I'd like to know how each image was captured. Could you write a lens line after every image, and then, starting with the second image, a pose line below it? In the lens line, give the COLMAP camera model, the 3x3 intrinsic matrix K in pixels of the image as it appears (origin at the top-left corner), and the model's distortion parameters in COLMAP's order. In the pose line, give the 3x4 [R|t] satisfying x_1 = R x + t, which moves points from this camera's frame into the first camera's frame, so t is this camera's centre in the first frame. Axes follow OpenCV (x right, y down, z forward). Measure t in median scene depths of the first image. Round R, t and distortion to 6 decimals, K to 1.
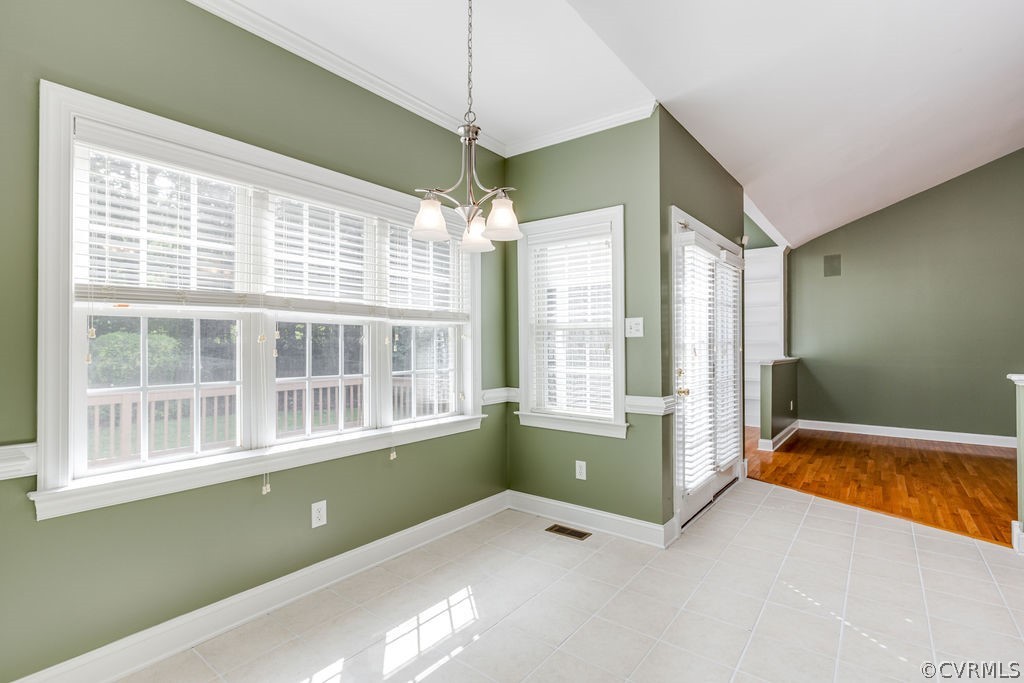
lens RADIAL K [[469.9, 0, 513.7], [0, 469.9, 346.4], [0, 0, 1]] dist [0.004495, -0.000678]
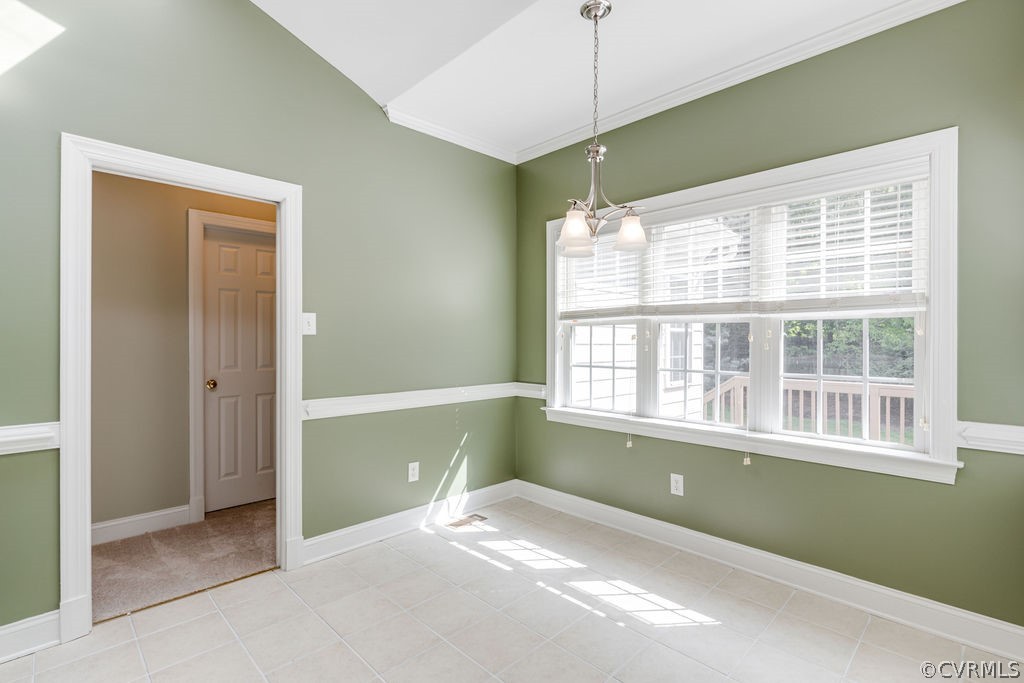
lens RADIAL K [[469.9, 0, 513.7], [0, 469.9, 346.4], [0, 0, 1]] dist [0.004495, -0.000678]
pose [[-0.110819, 0.005141, -0.993827, 0.701308], [-0.011261, 0.999916, 0.006428, 0.004446], [0.993777, 0.011904, -0.110752, 0.628723]]
